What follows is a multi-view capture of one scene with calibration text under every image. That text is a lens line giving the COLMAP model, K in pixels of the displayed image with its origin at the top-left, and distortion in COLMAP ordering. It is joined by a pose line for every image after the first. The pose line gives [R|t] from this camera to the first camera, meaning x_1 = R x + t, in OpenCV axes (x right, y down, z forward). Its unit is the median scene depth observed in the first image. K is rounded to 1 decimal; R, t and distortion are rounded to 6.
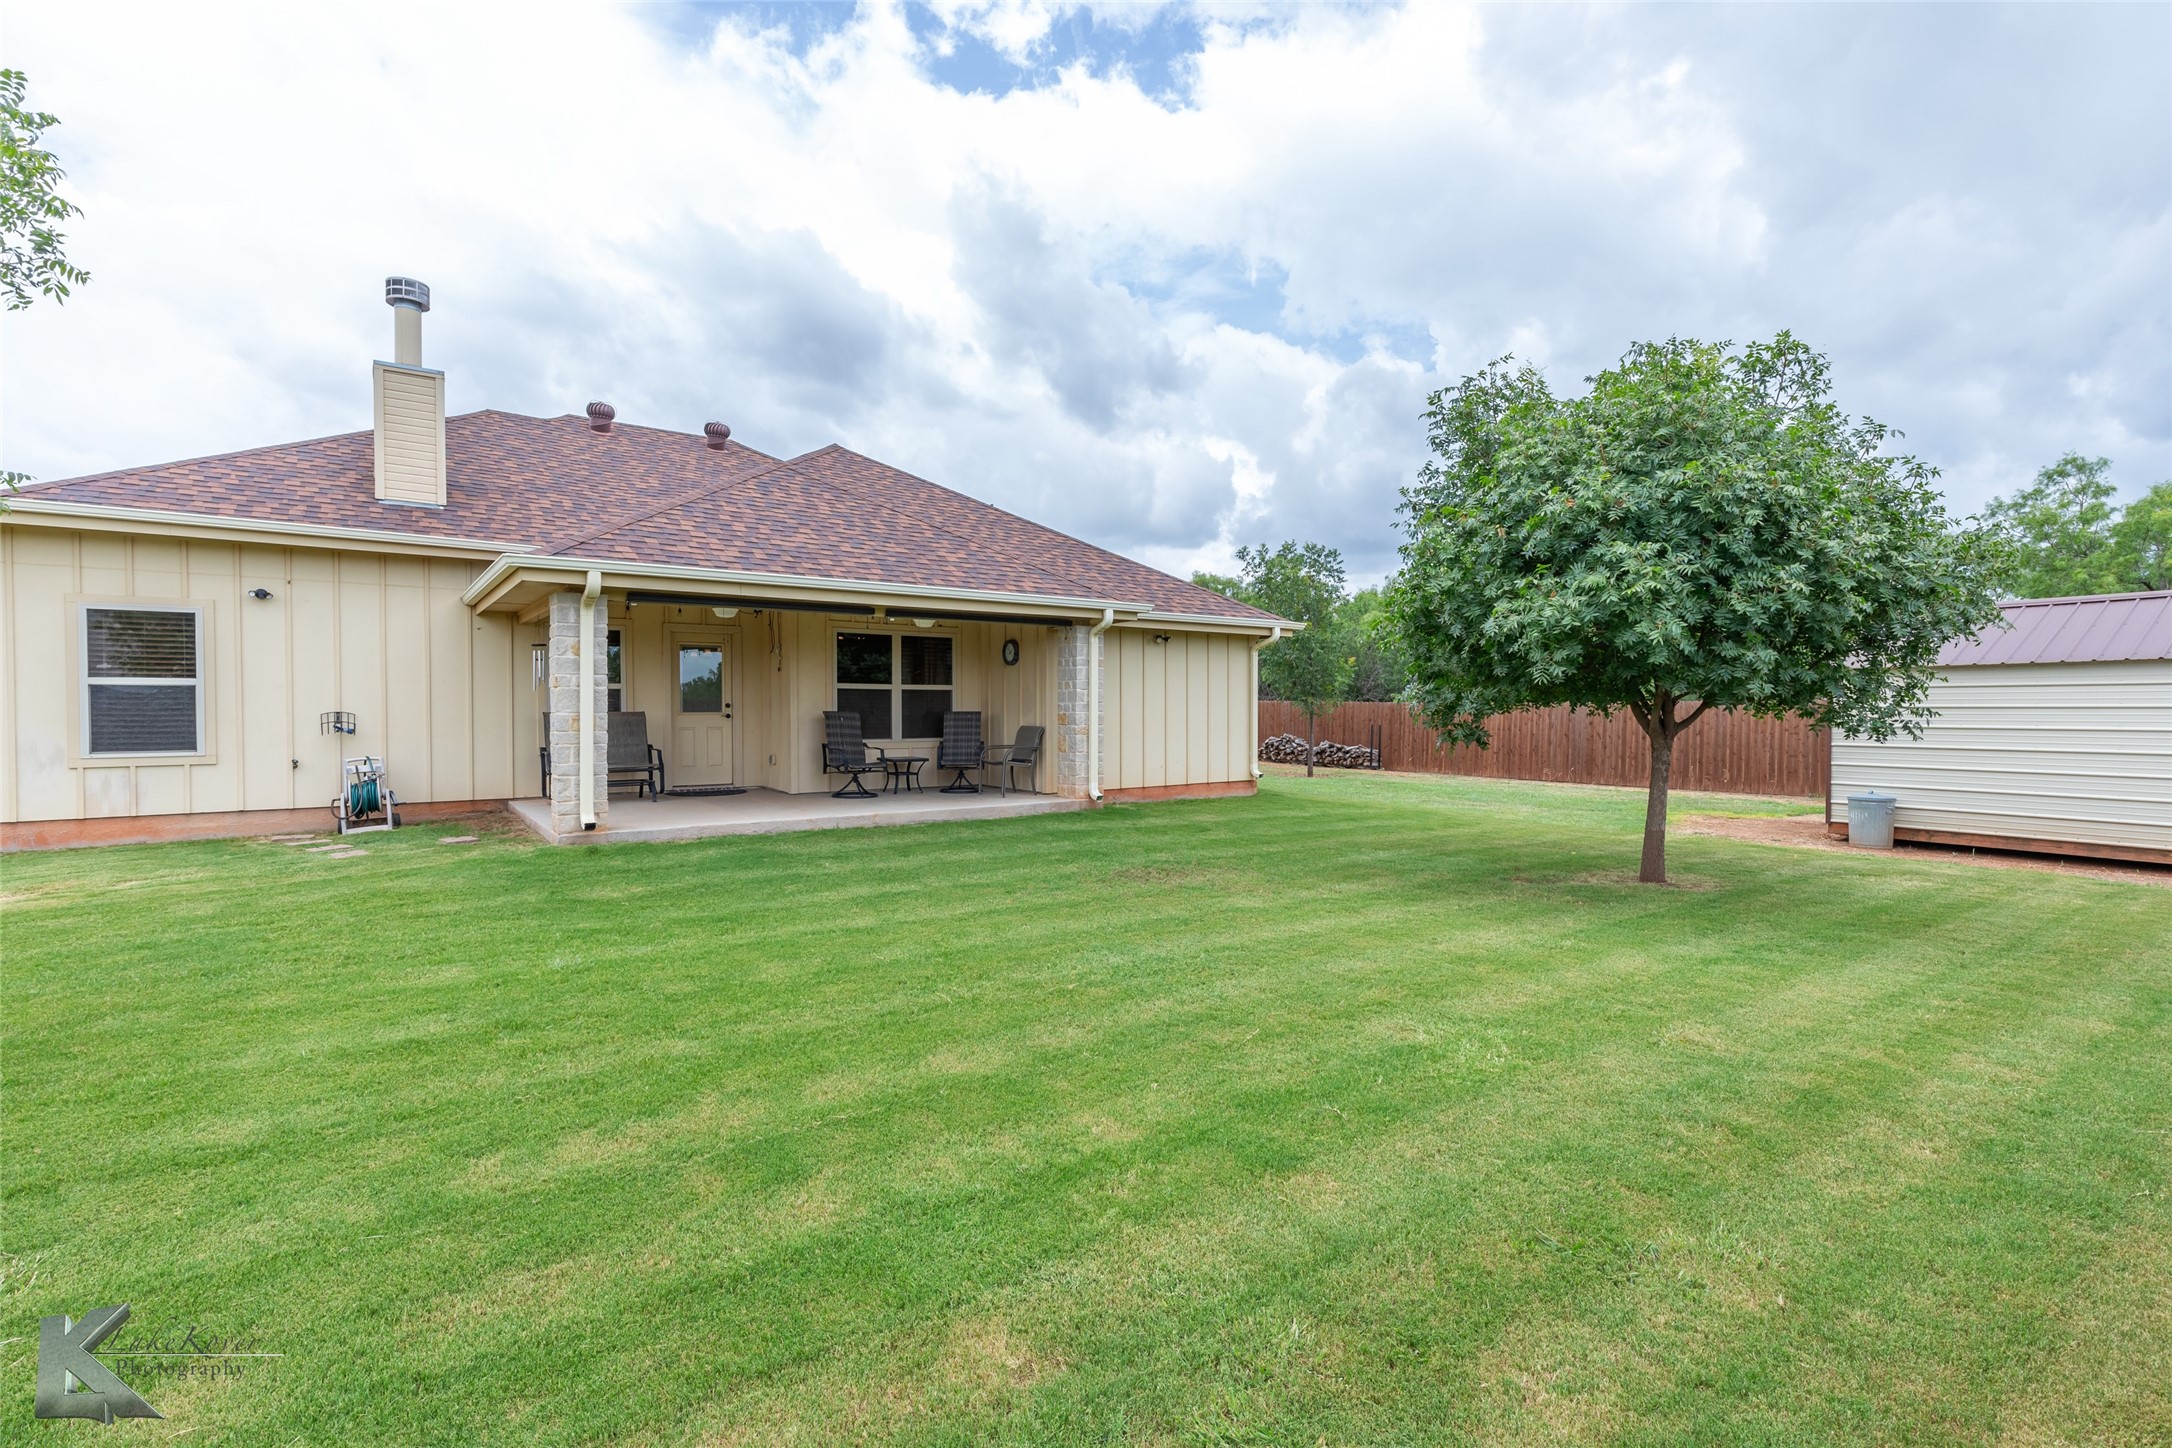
lens RADIAL K [[979.8, 0, 1077.0], [0, 979.8, 734.7], [0, 0, 1]] dist [0.006825, 0.000005]
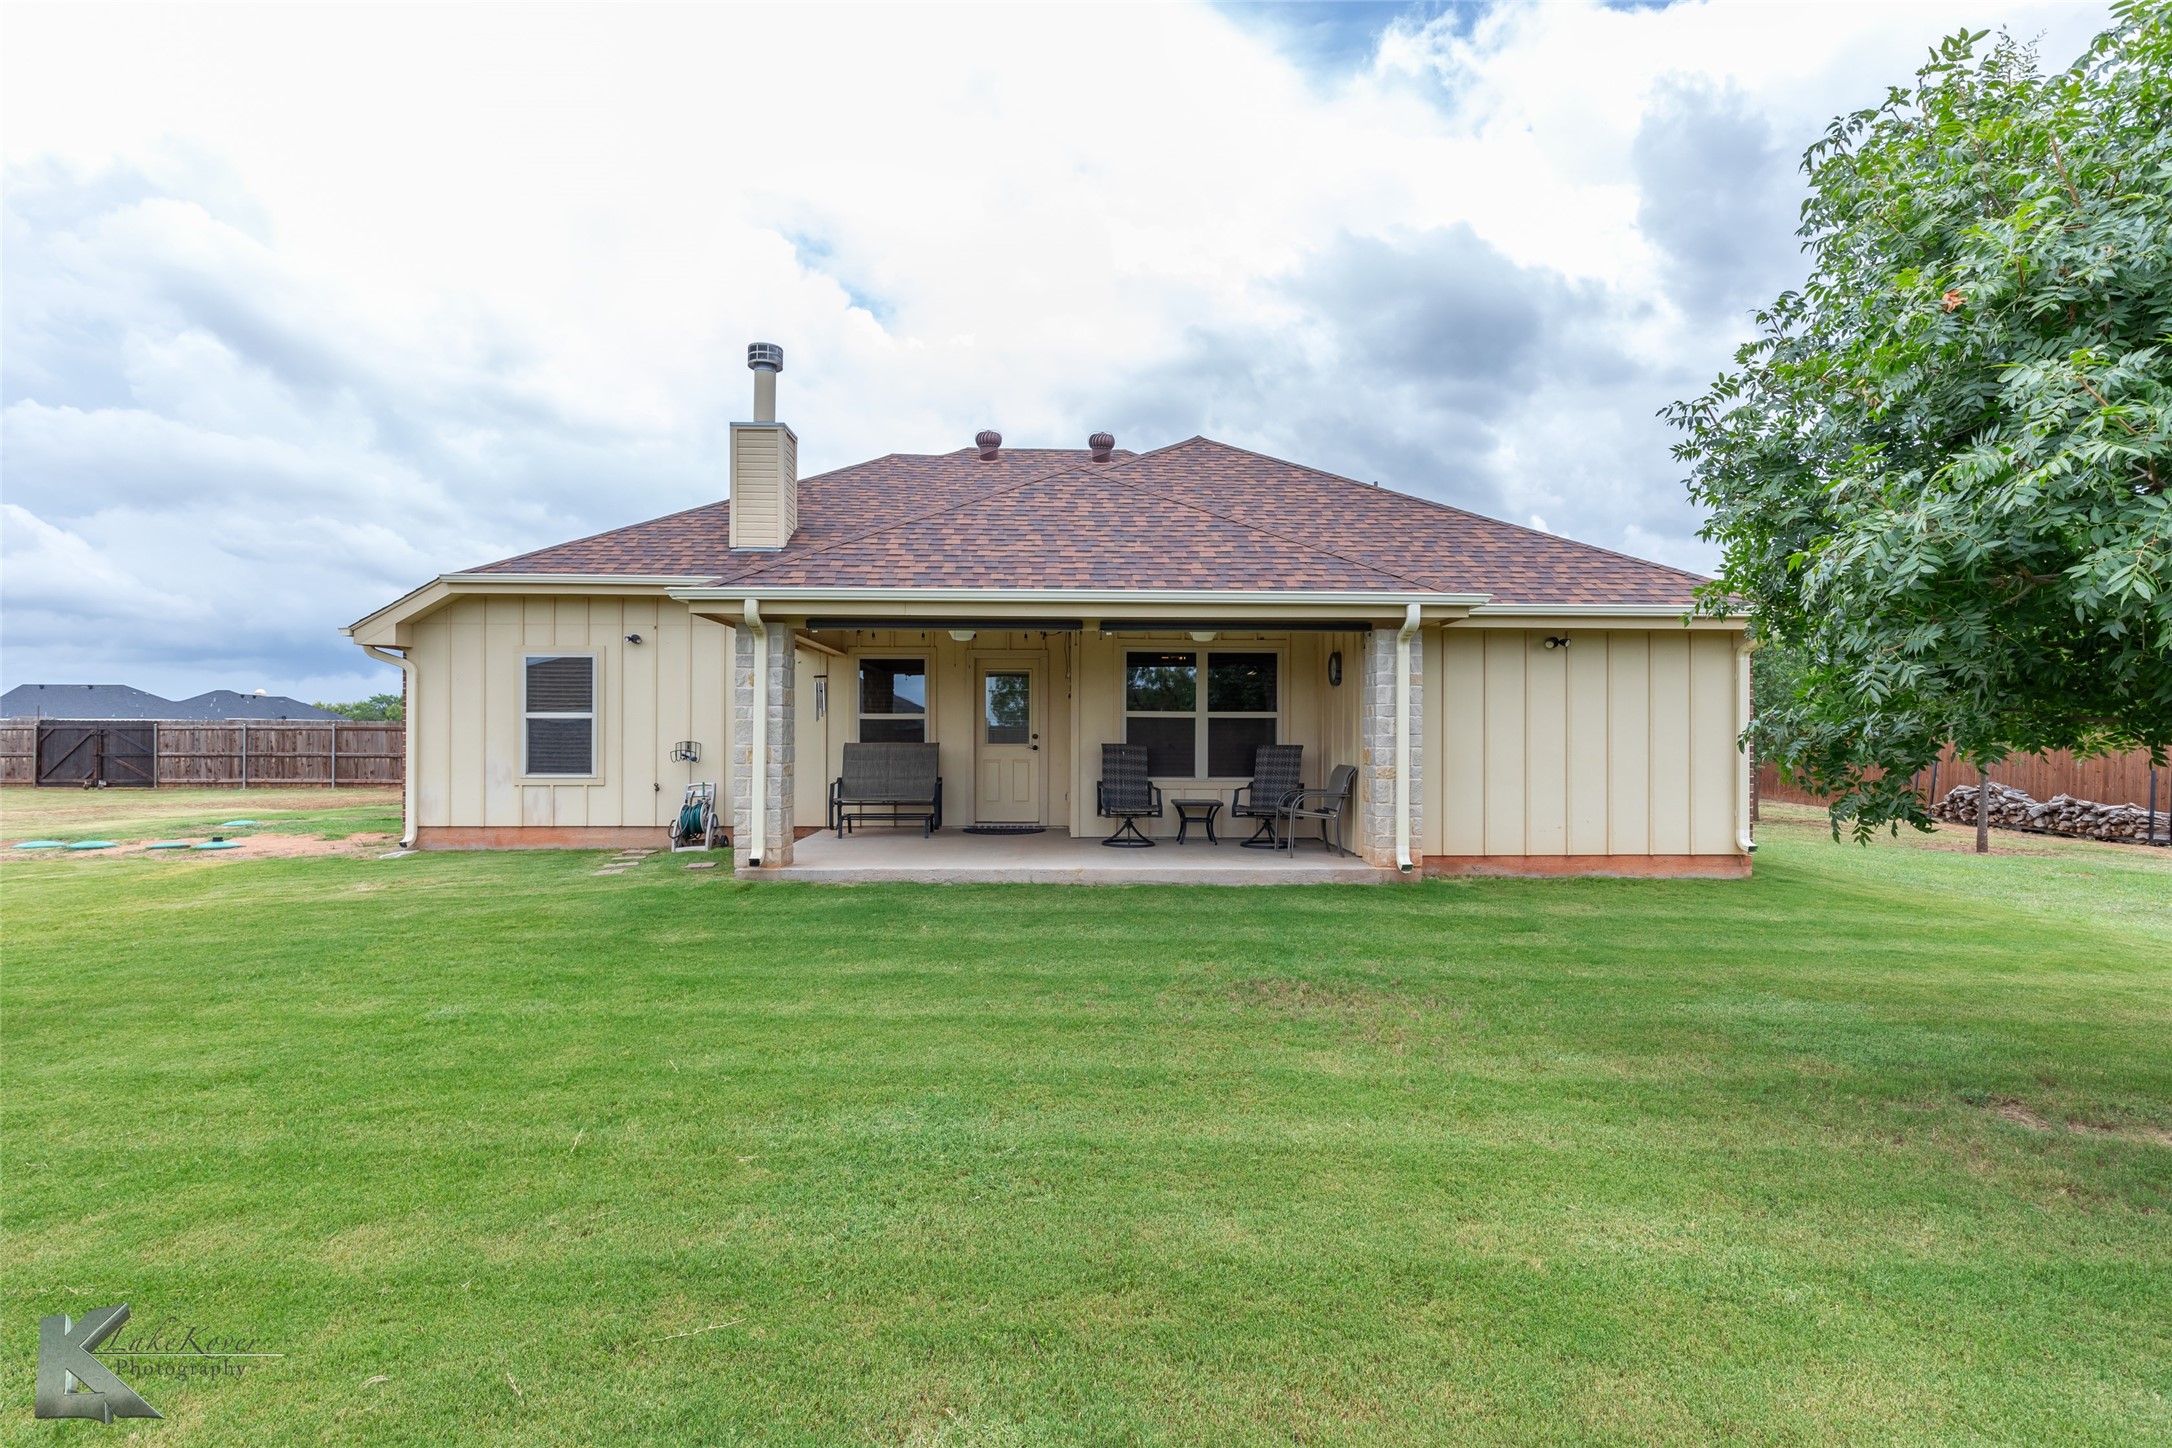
lens RADIAL K [[1062.0, 0, 1087.6], [0, 1062.0, 741.2], [0, 0, 1]] dist [0.000104, 0.000607]
pose [[0.834671, 0.006634, -0.550709, 0.255521], [-0.019081, 0.999675, -0.016877, -0.010393], [0.550419, 0.024595, 0.834526, 0.219456]]
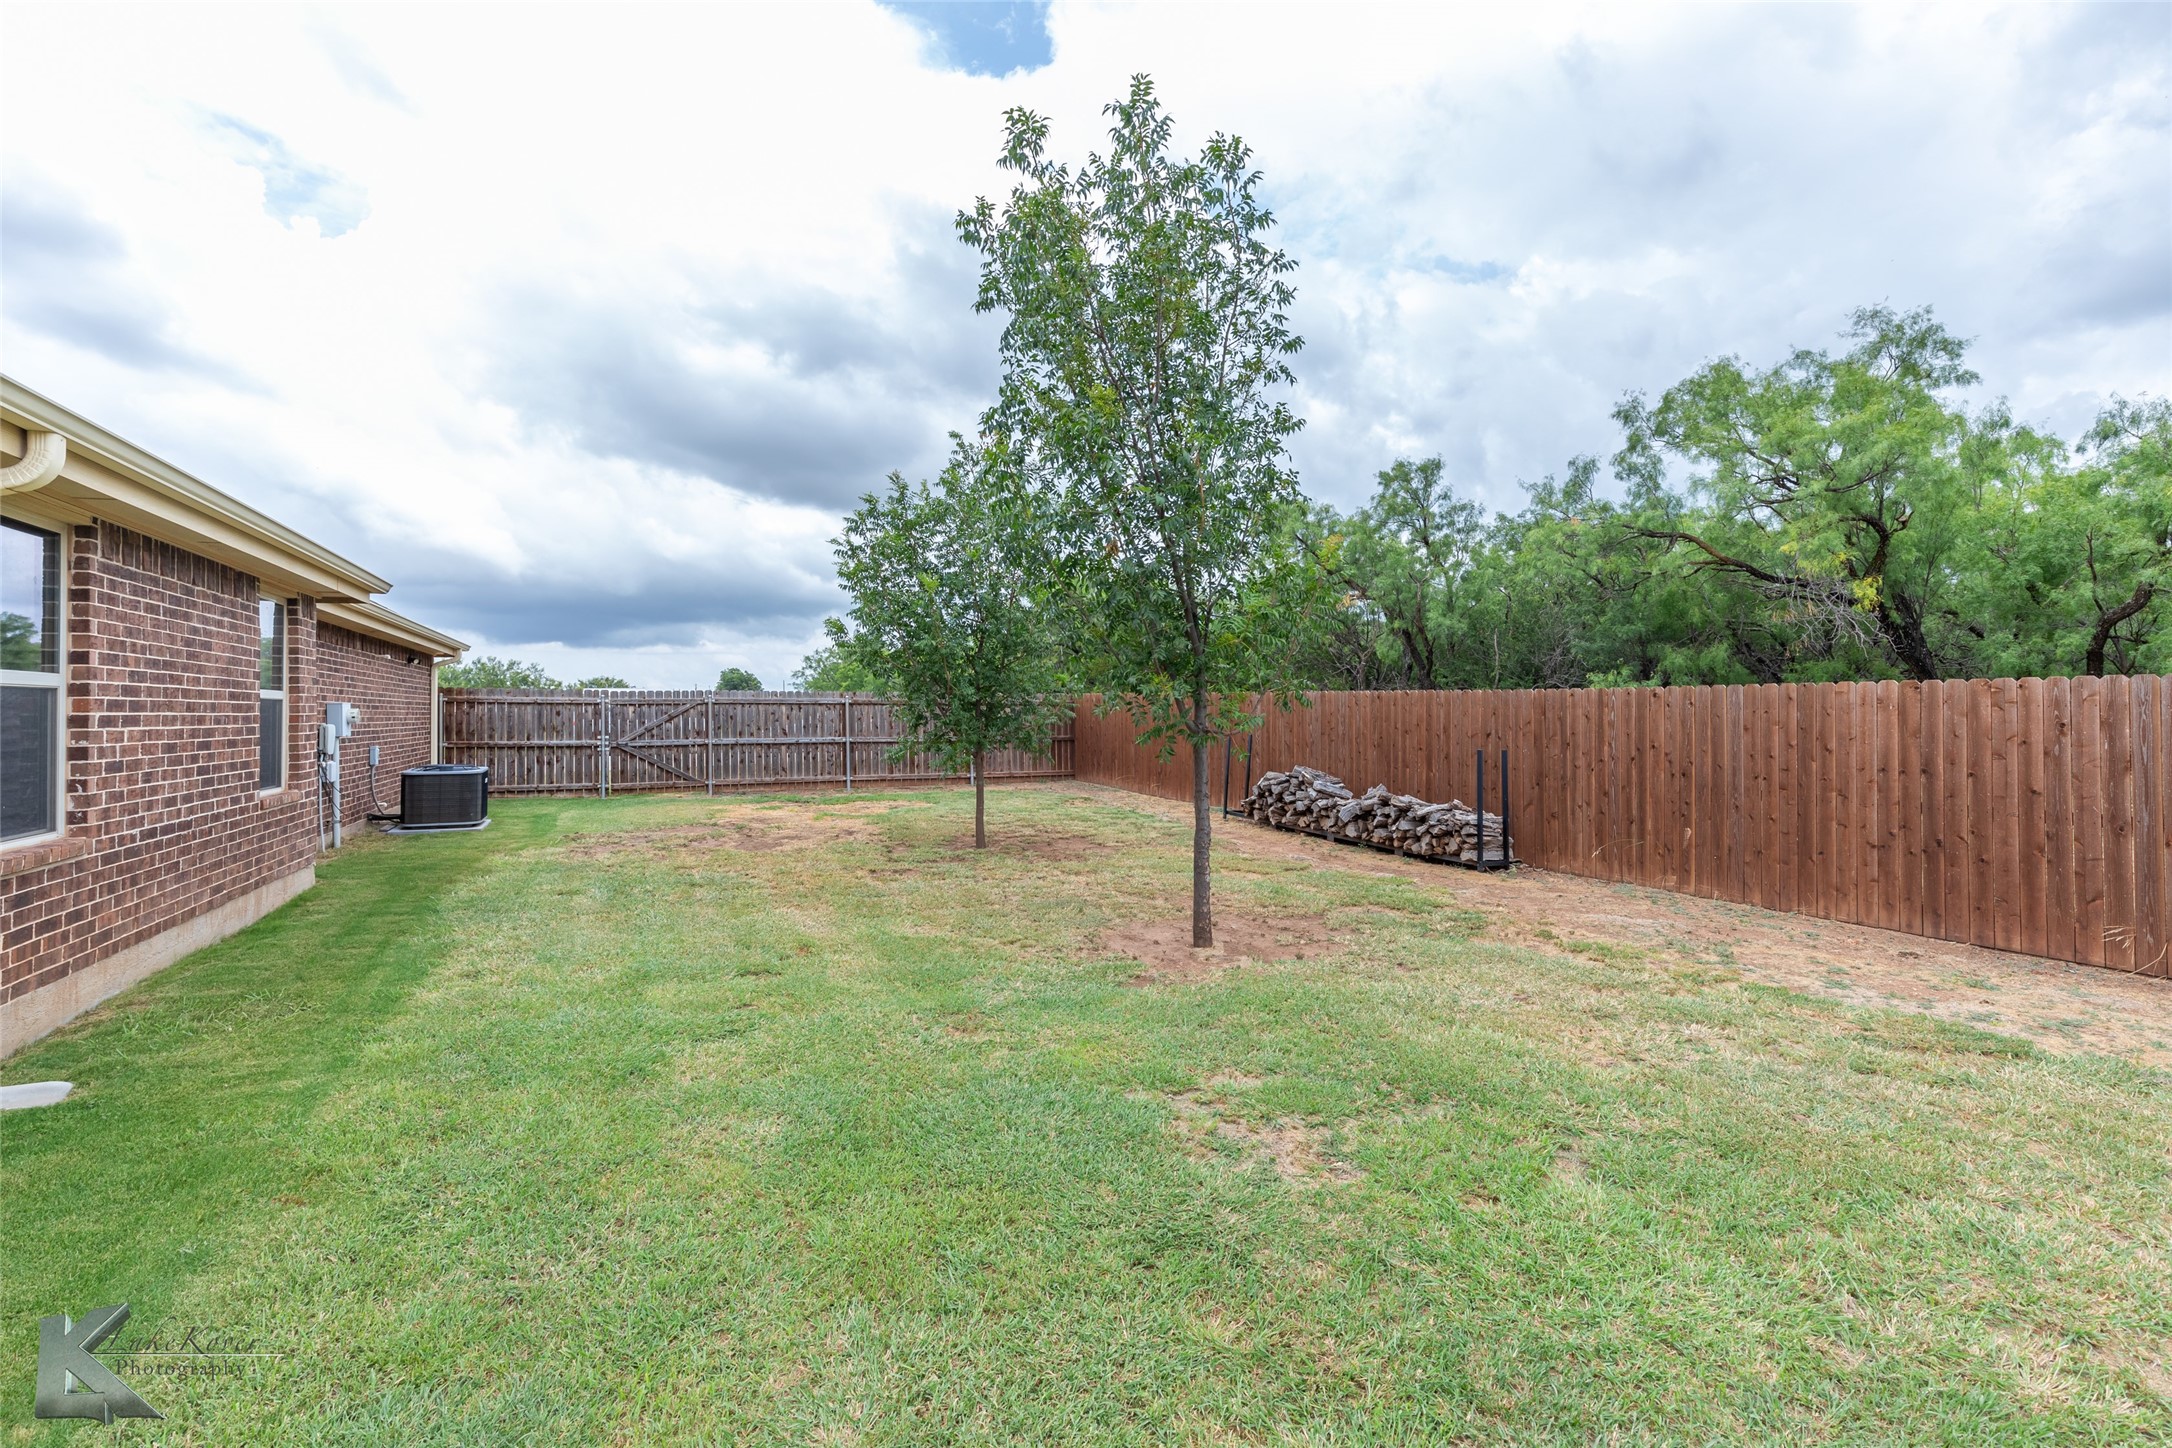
lens RADIAL K [[979.8, 0, 1077.0], [0, 979.8, 734.7], [0, 0, 1]] dist [0.006825, 0.000005]
pose [[0.983539, -0.004562, -0.180641, 0.480460], [0.004015, 0.999986, -0.003396, -0.035531], [0.180654, 0.002615, 0.983543, 1.336475]]
